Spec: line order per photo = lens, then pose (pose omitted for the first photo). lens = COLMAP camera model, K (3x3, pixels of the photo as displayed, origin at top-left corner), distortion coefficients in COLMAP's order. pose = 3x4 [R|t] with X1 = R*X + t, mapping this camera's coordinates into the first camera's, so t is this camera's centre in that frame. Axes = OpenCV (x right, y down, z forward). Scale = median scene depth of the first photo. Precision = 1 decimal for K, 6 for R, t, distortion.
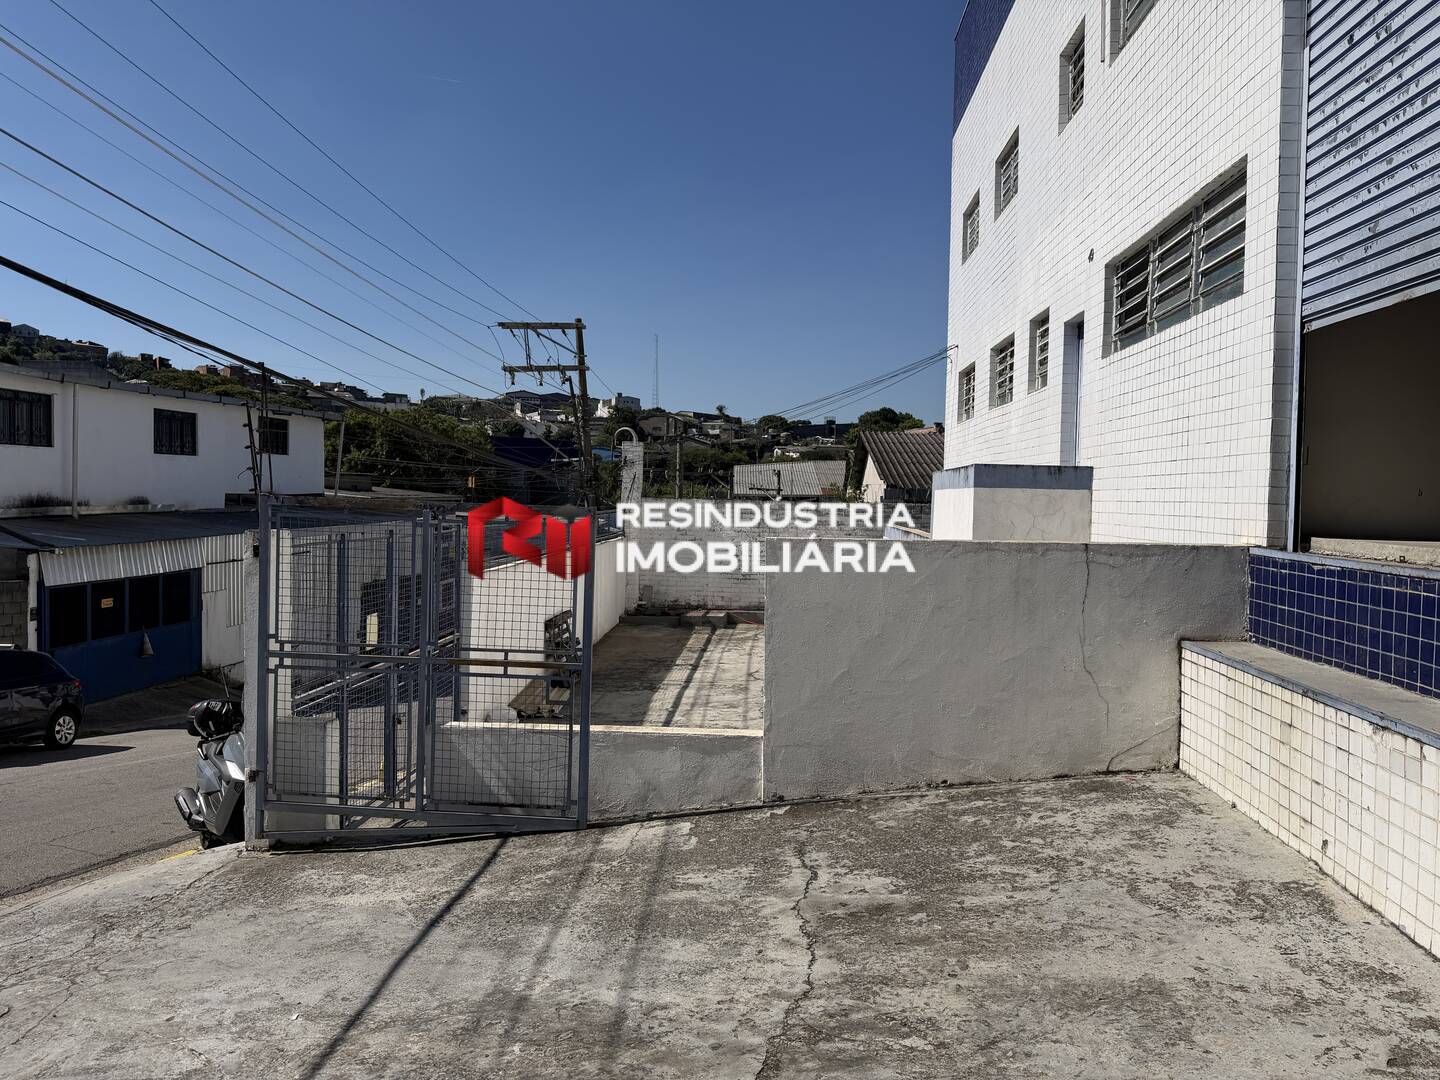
lens RADIAL K [[1010.8, 0, 712.9], [0, 1010.8, 535.7], [0, 0, 1]] dist [0.187603, -0.302739]
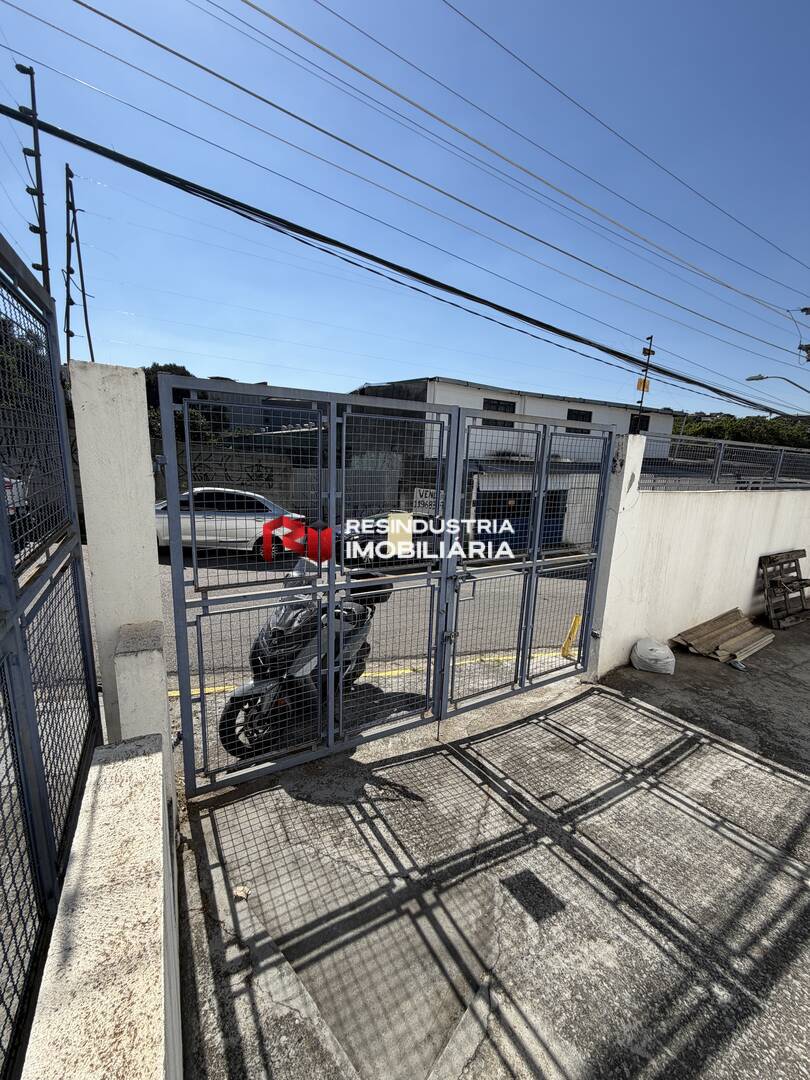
lens RADIAL K [[429.8, 0, 404.2], [0, 429.8, 536.7], [0, 0, 1]] dist [0.000170, -0.000022]
pose [[0.565967, 0.161089, -0.808537, -0.020428], [-0.065205, 0.986399, 0.150883, 0.018136], [0.821845, -0.032674, 0.568773, 0.347536]]
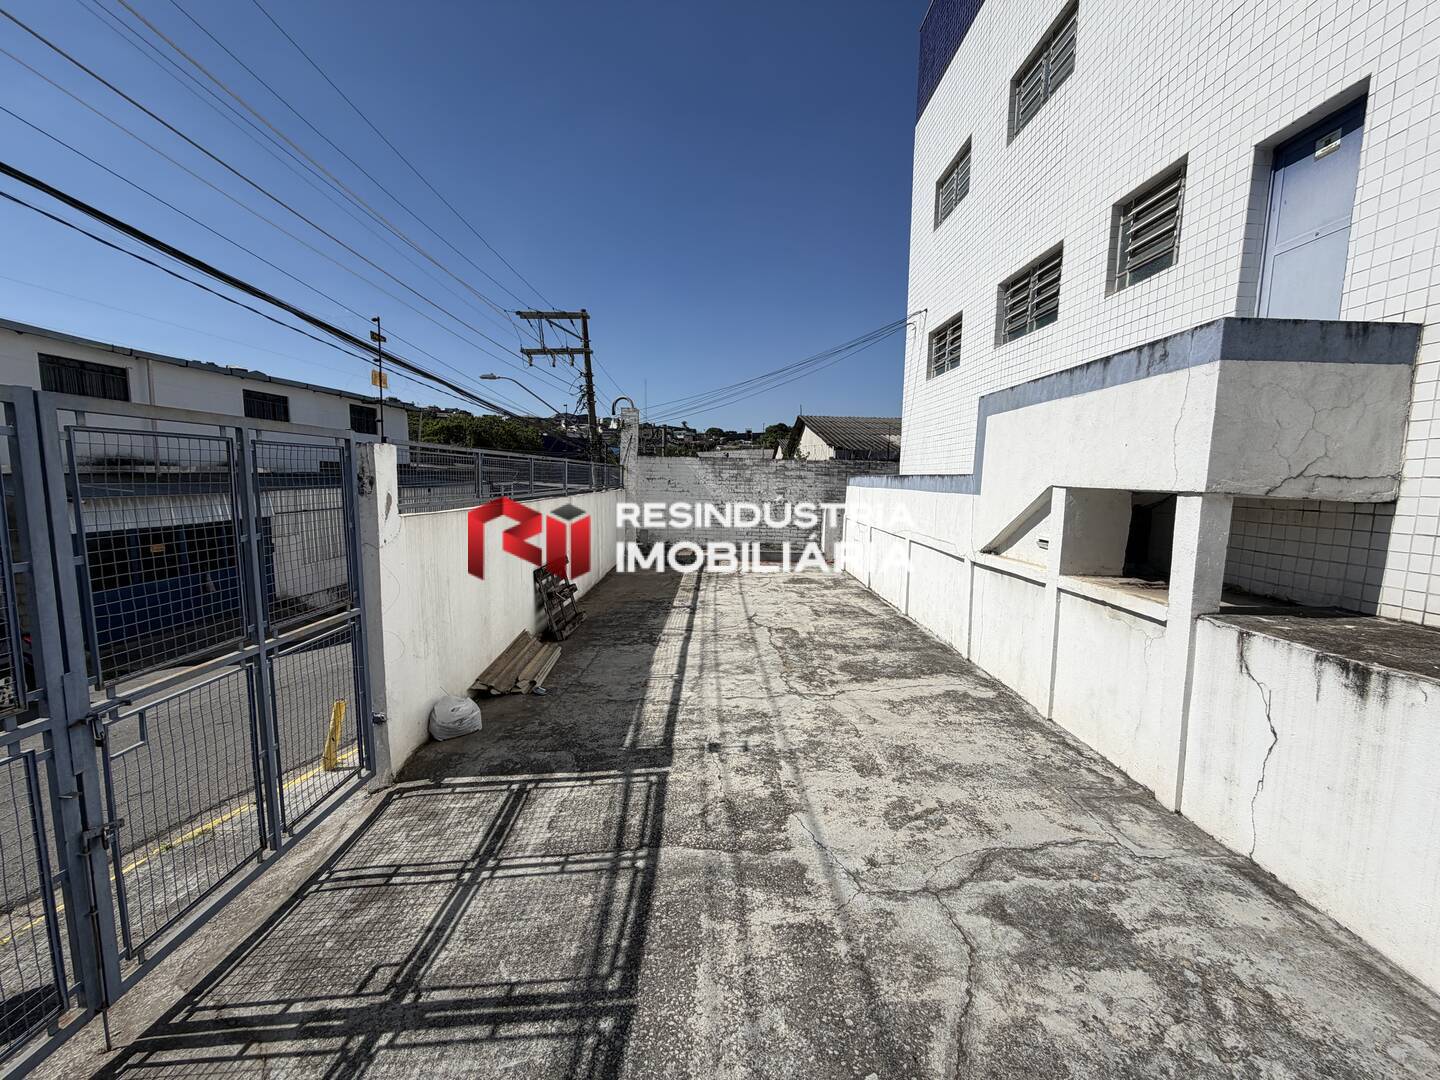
lens RADIAL K [[573.0, 0, 716.8], [0, 573.0, 541.3], [0, 0, 1]] dist [0.000170, -0.000022]
pose [[0.997800, -0.009021, 0.065682, -0.024408], [0.004241, 0.997355, 0.072566, 0.014835], [-0.066163, -0.072127, 0.995199, 0.339545]]
